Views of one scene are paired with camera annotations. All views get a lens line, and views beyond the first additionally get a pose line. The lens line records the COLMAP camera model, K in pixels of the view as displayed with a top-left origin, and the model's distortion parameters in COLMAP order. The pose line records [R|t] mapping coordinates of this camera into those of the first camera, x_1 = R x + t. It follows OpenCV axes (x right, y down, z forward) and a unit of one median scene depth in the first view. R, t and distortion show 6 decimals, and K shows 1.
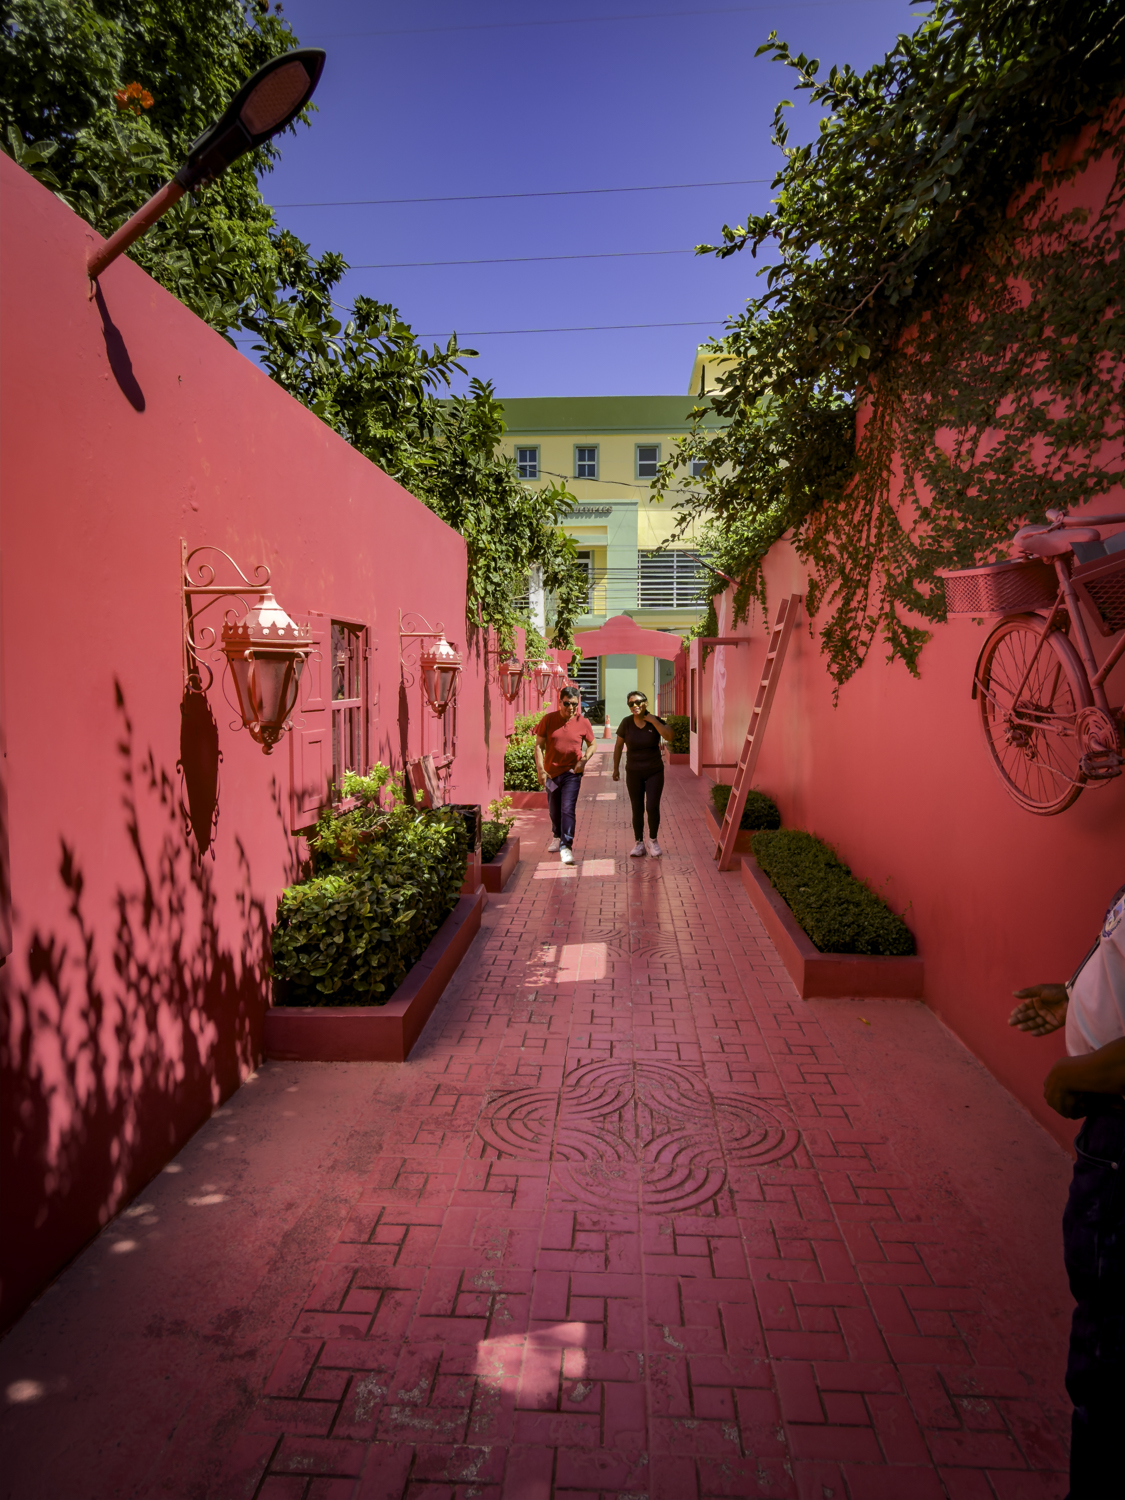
lens RADIAL K [[914.3, 0, 562.5], [0, 914.3, 750.0], [0, 0, 1]] dist [0.002850, 0.000704]
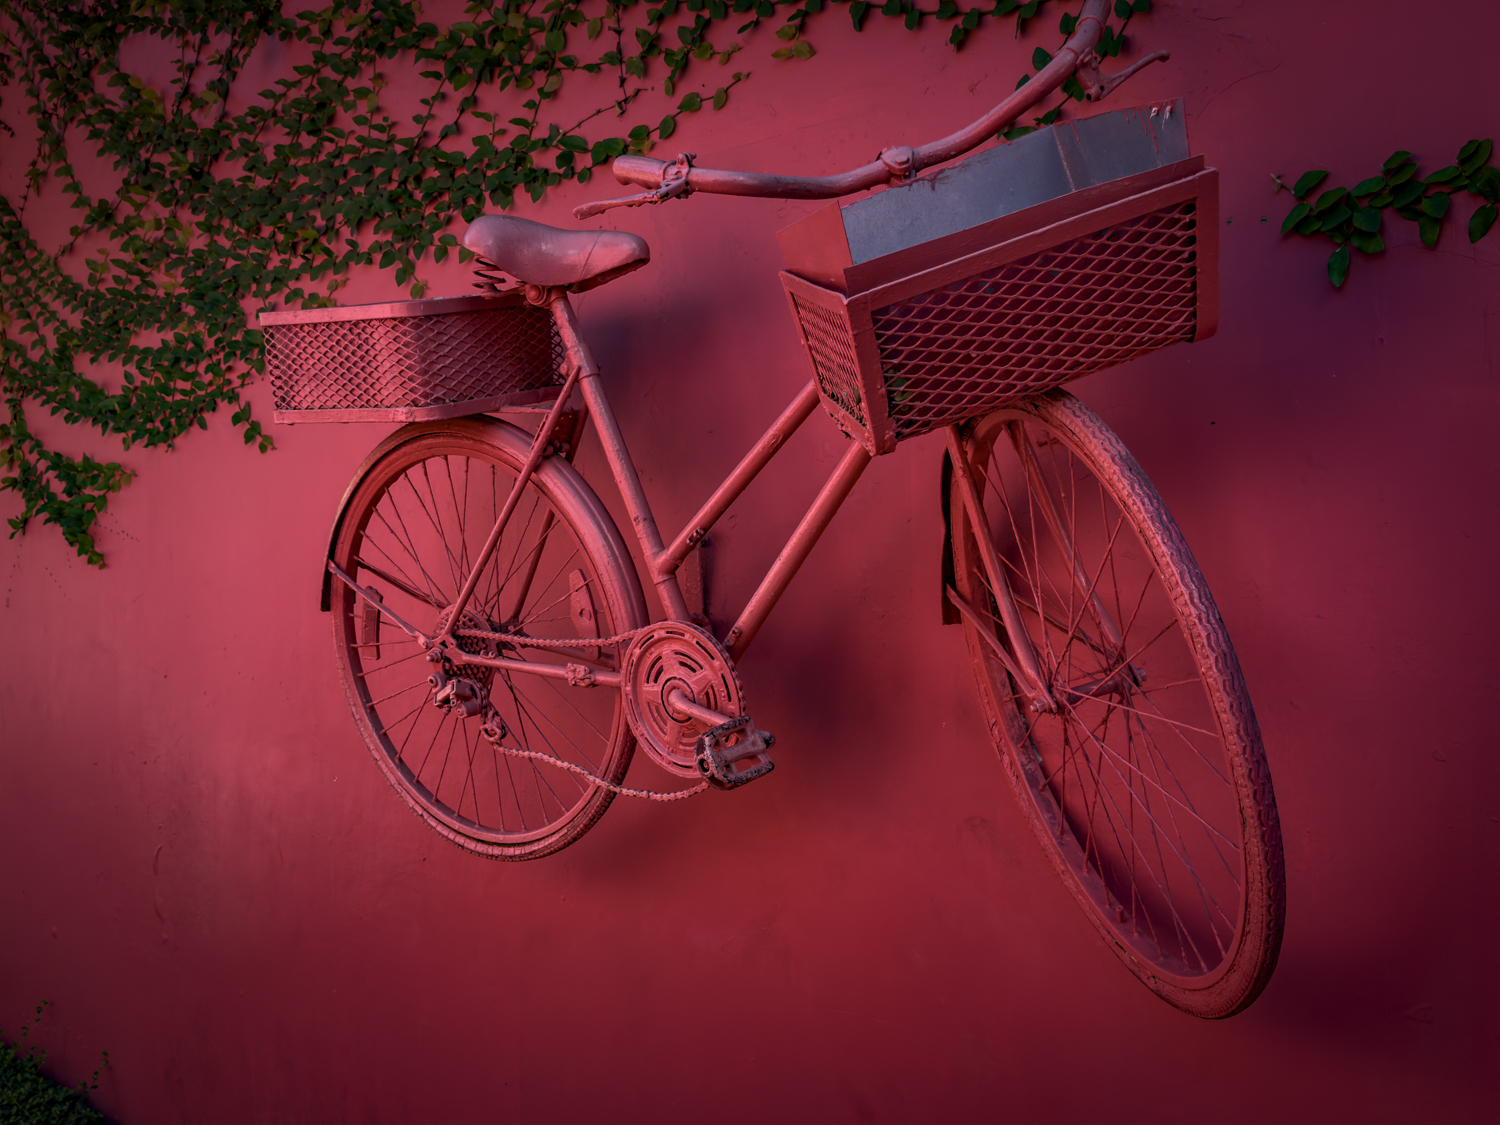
lens RADIAL K [[1552.5, 0, 750.0], [0, 1552.5, 562.5], [0, 0, 1]] dist [0.103644, -0.227573]
pose [[0.666686, -0.017979, 0.745122, 0.020460], [0.077328, 0.995983, -0.045156, -0.023482], [-0.741317, 0.087724, 0.665398, 0.279573]]
